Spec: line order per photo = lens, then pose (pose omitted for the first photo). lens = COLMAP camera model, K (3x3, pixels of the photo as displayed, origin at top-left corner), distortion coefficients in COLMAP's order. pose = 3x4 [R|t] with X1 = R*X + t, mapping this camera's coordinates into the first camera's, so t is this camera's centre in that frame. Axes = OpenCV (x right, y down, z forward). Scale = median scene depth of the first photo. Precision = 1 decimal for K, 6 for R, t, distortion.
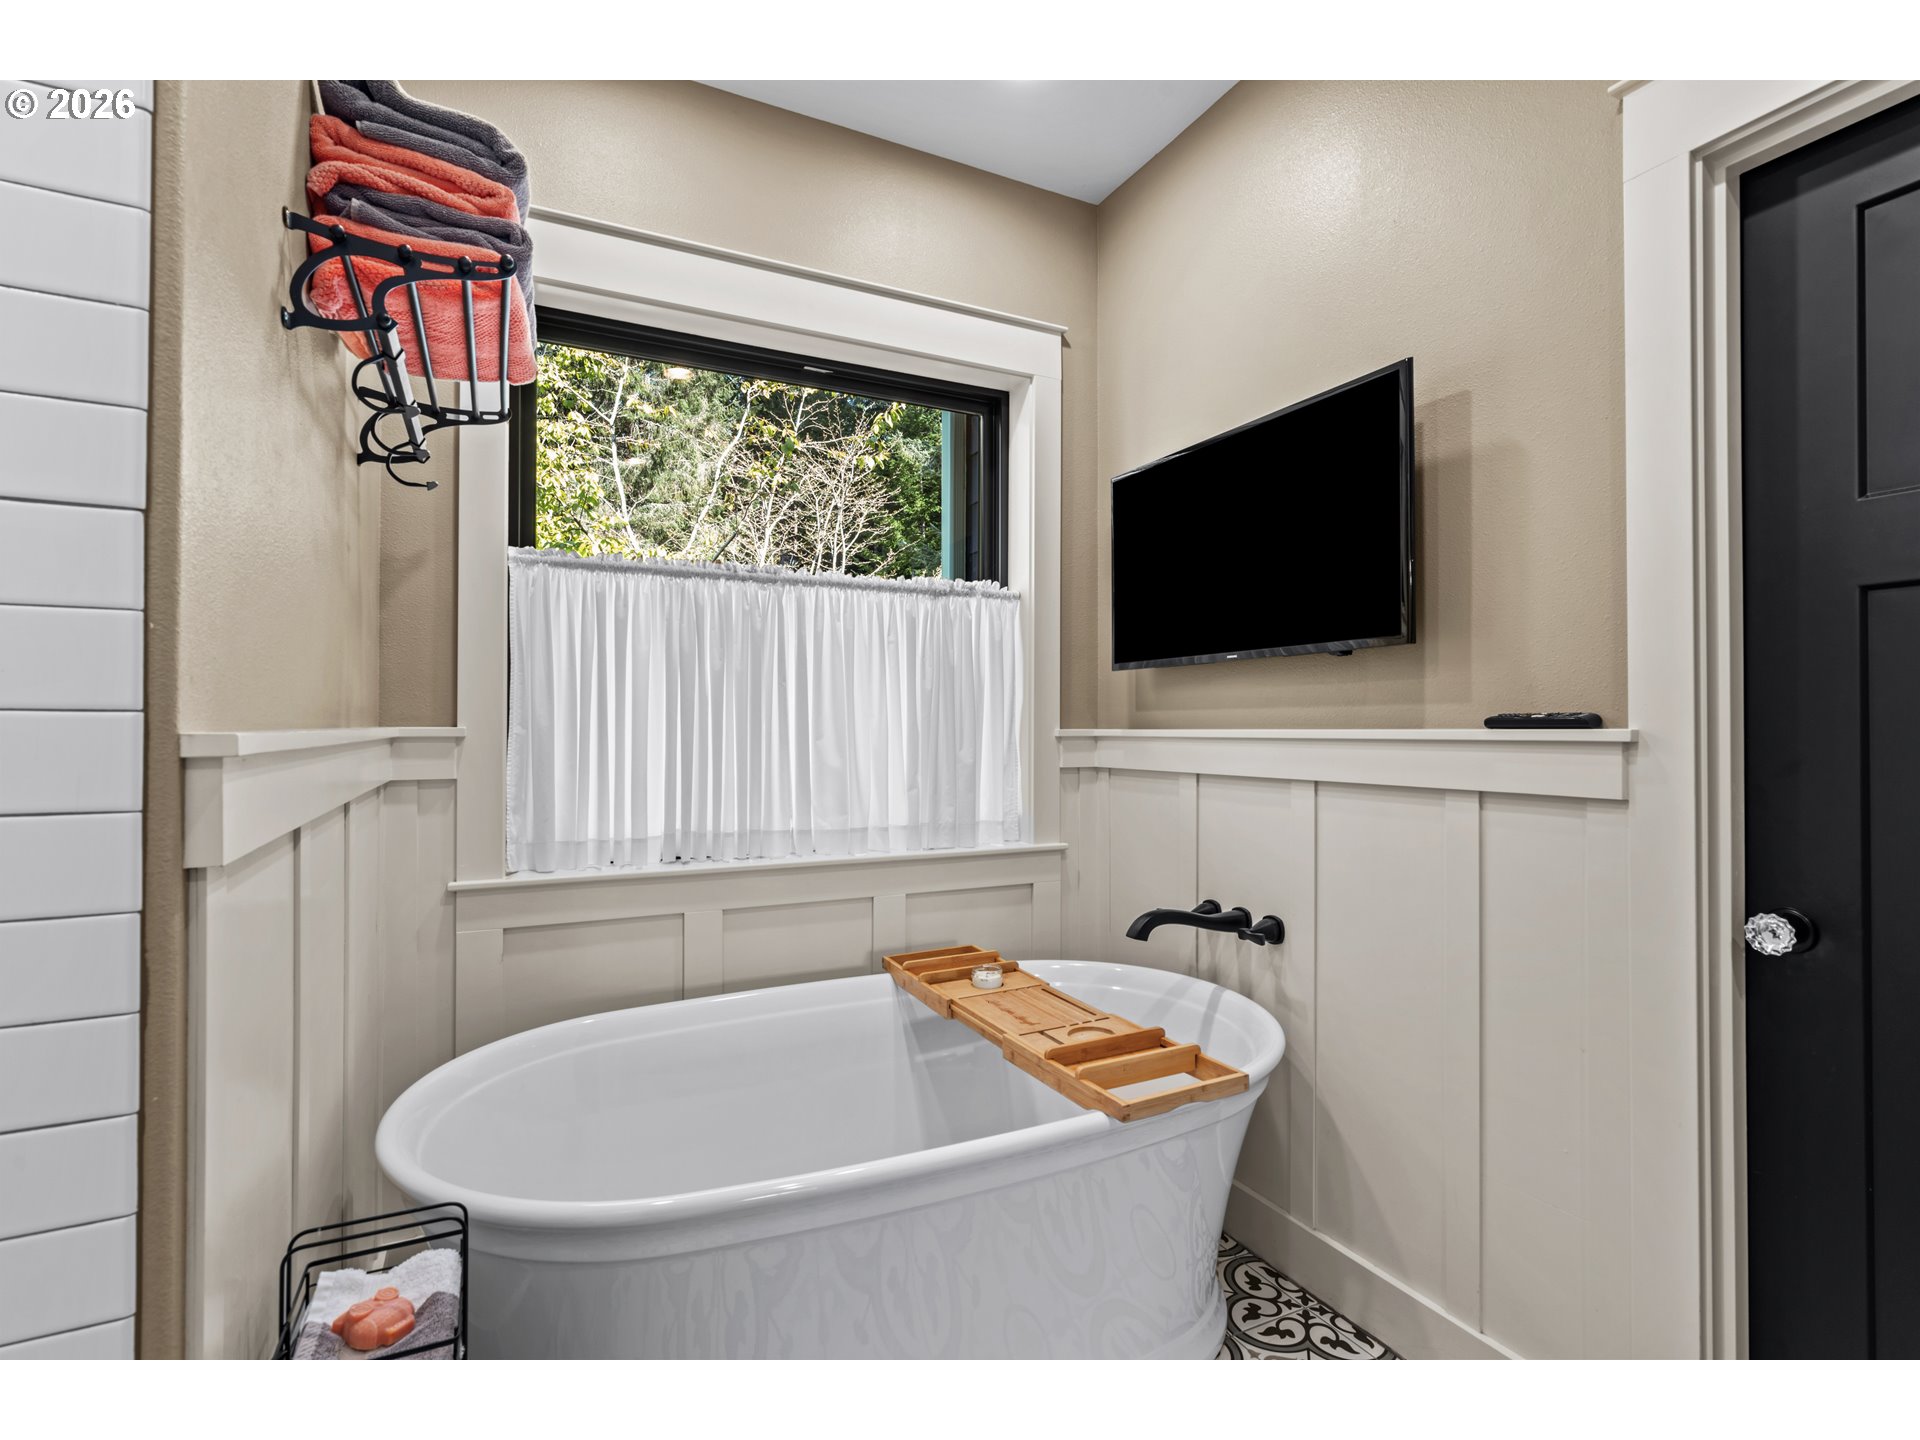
lens RADIAL K [[906.2, 0, 950.4], [0, 906.2, 716.6], [0, 0, 1]] dist [-0.010183, 0.000567]
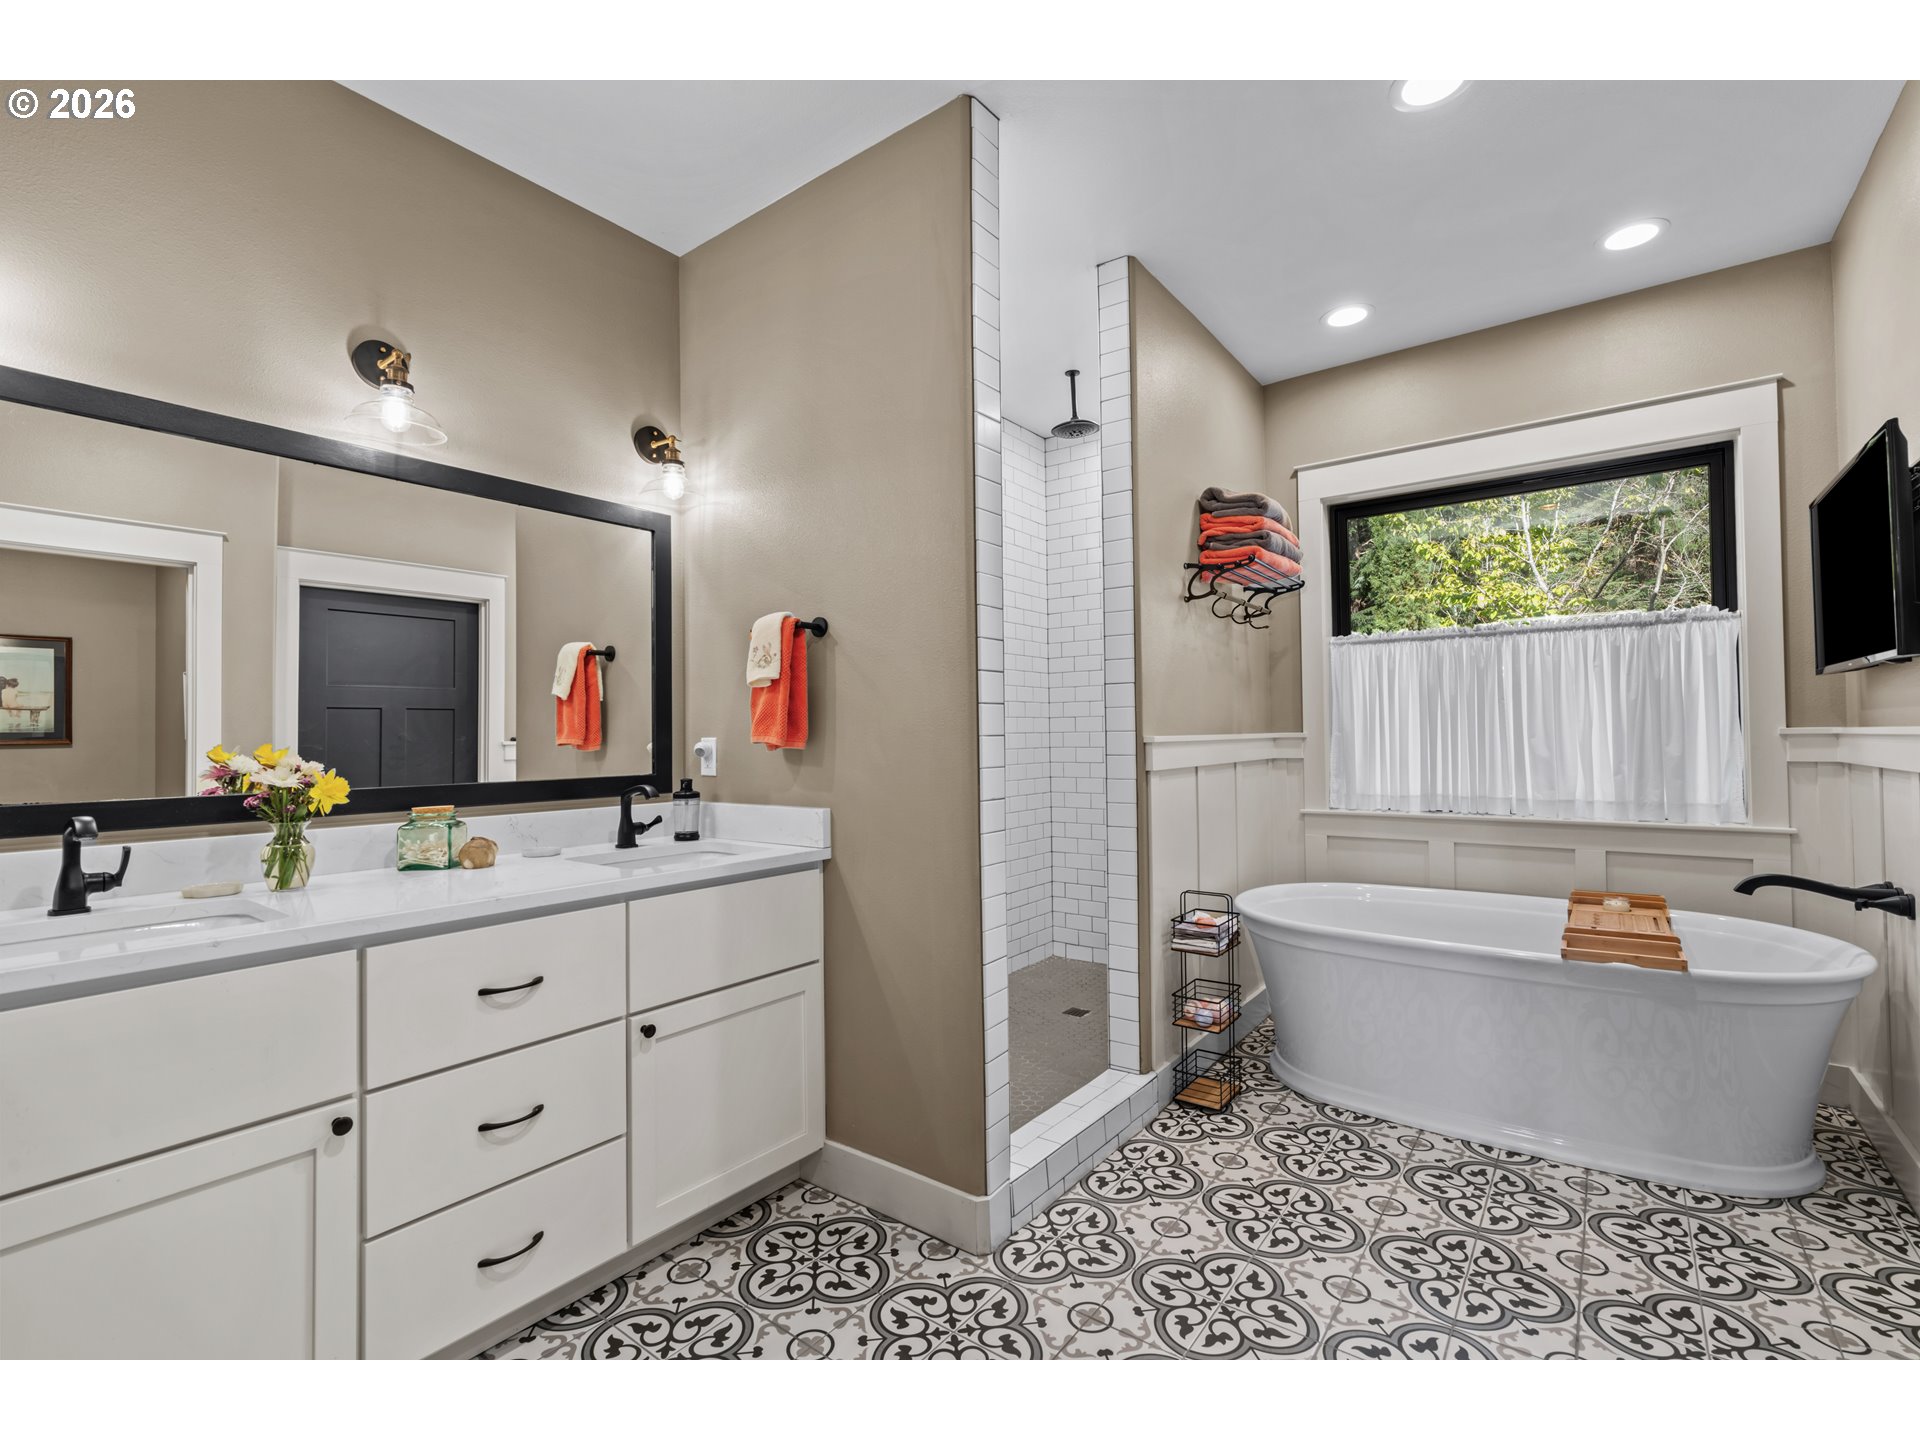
lens RADIAL K [[864.6, 0, 960.0], [0, 864.6, 720.0], [0, 0, 1]] dist [-0.005859, 0.002967]
pose [[0.445653, -0.022628, -0.894920, 0.711194], [0.024922, 0.999607, -0.012864, -0.008986], [0.894859, -0.016570, 0.446042, -0.463527]]
